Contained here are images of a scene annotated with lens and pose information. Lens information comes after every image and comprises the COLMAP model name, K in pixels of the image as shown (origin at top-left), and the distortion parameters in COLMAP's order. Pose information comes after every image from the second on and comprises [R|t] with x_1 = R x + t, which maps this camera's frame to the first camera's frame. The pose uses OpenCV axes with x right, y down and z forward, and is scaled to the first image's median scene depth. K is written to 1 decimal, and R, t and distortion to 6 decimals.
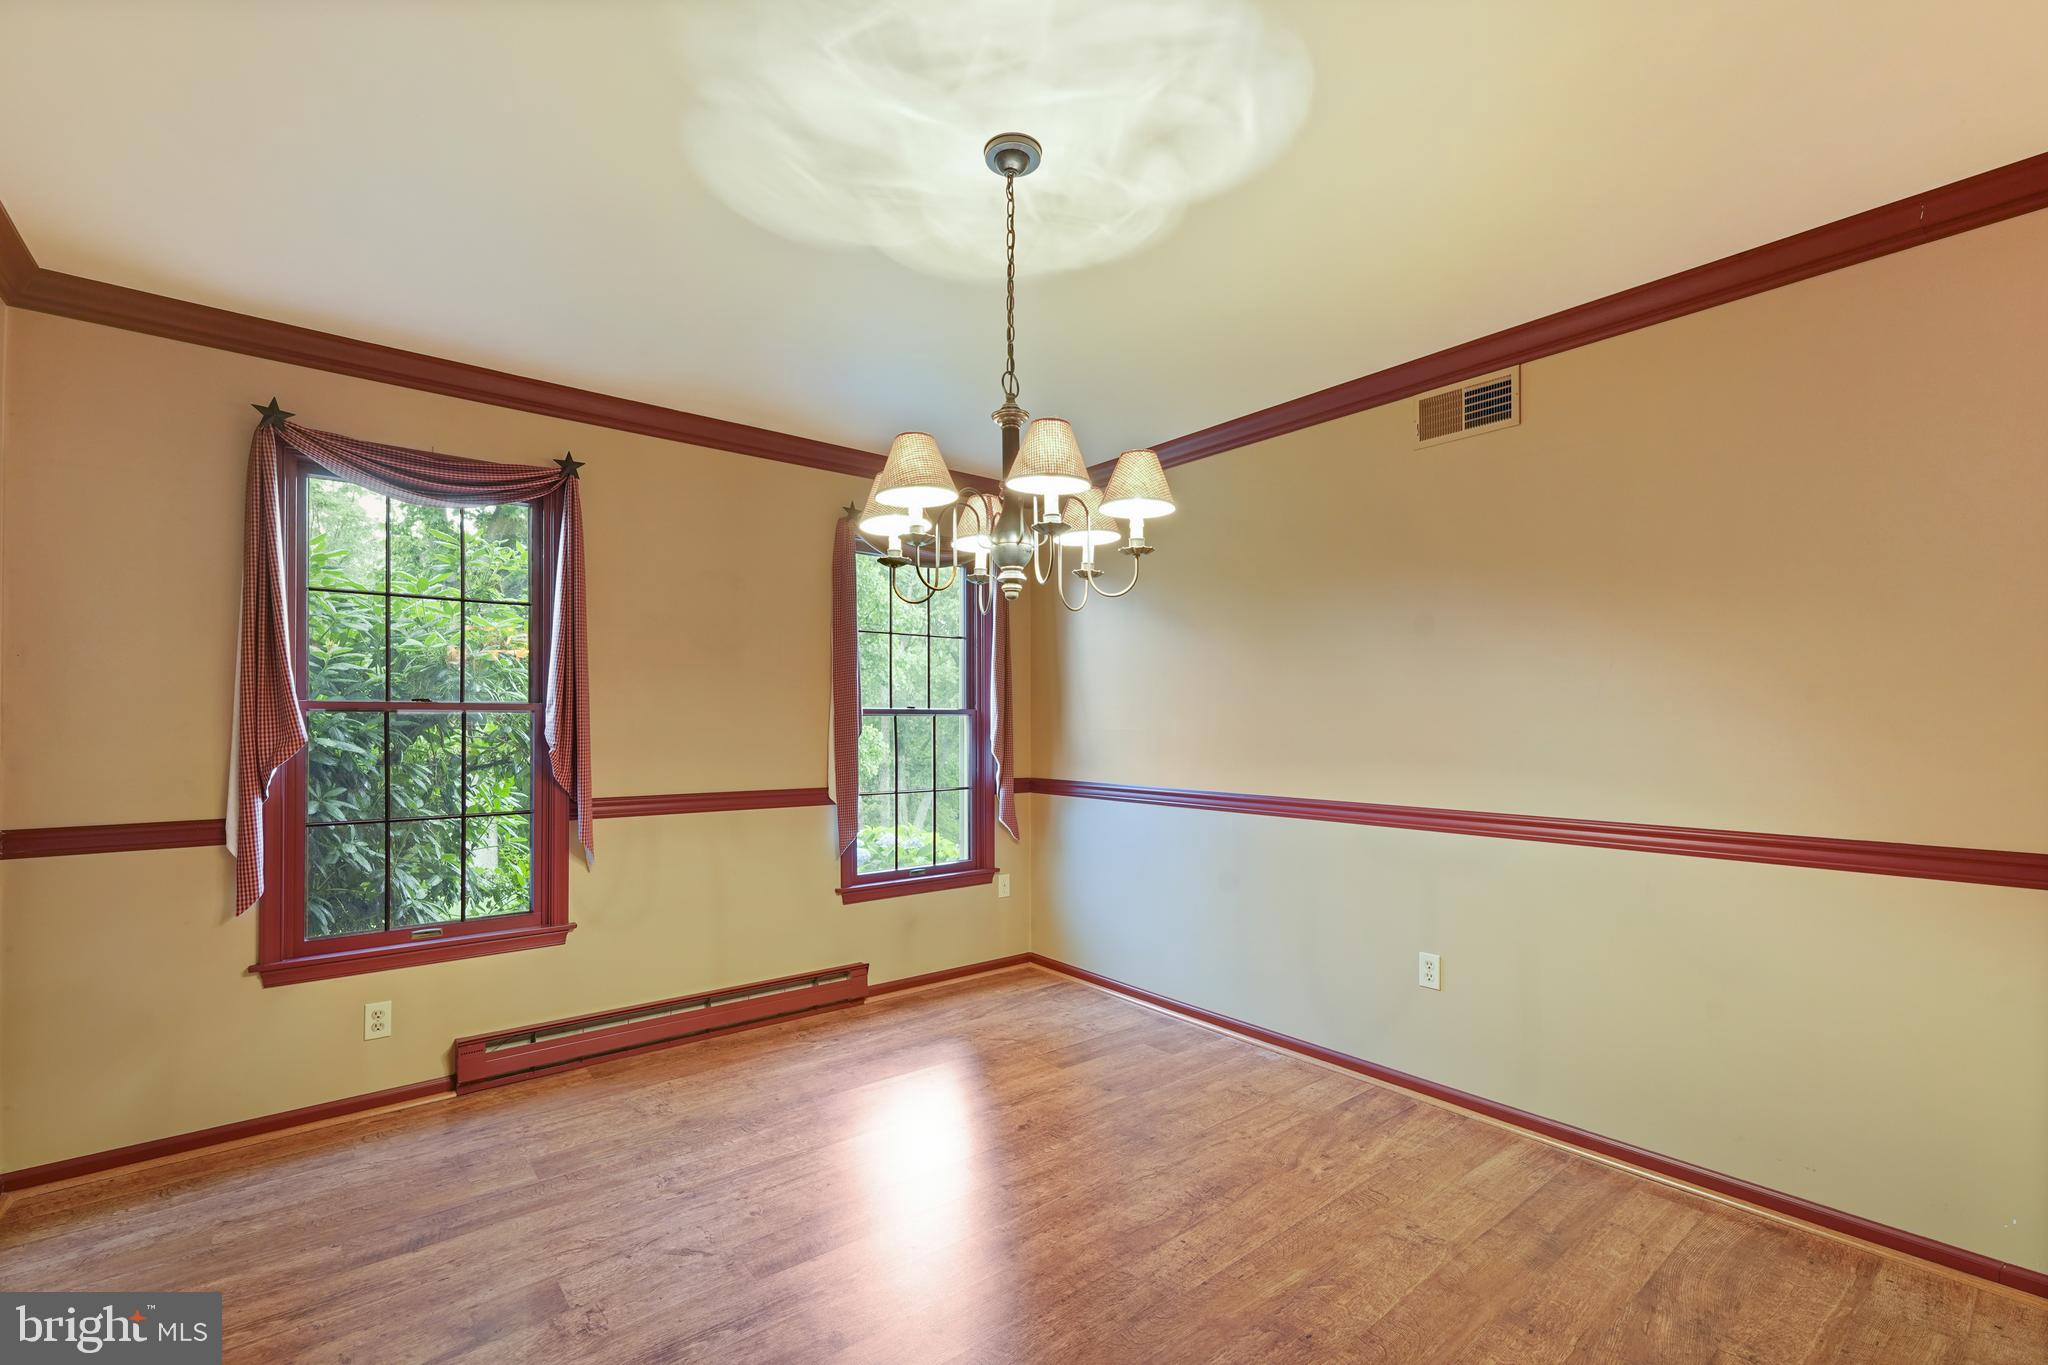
lens RADIAL K [[865.6, 0, 1020.3], [0, 865.6, 719.9], [0, 0, 1]] dist [0.001565, 0.000652]
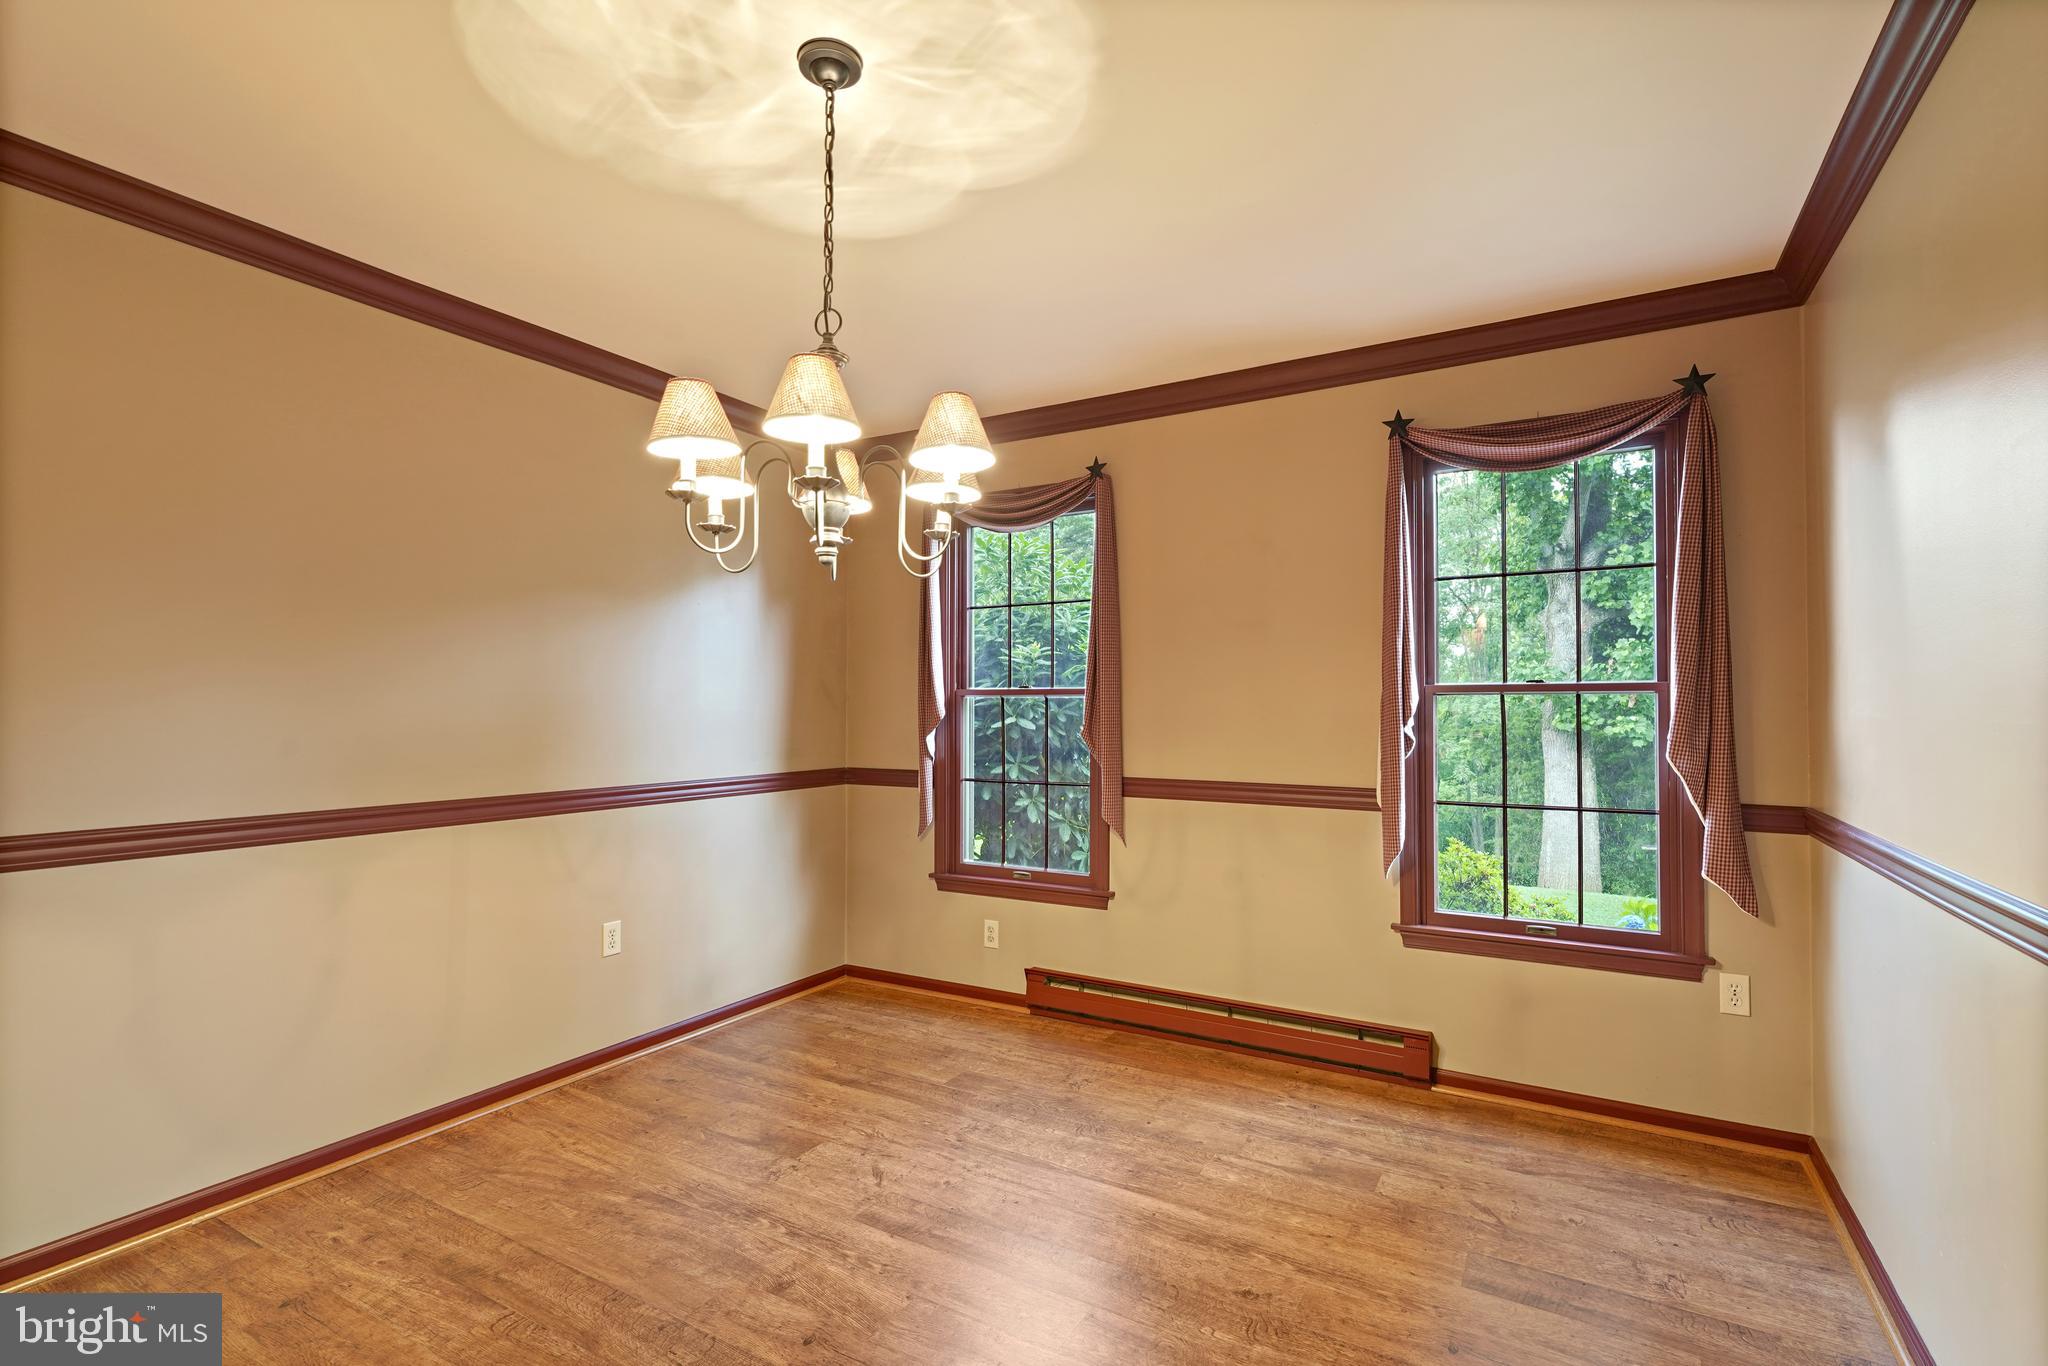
lens RADIAL K [[961.4, 0, 1019.4], [0, 961.4, 703.5], [0, 0, 1]] dist [0.003555, 0.000188]
pose [[0.345614, -0.001553, -0.938375, 0.558080], [0.008219, 0.999965, 0.001372, -0.001813], [0.938341, -0.008186, 0.345615, 0.480550]]
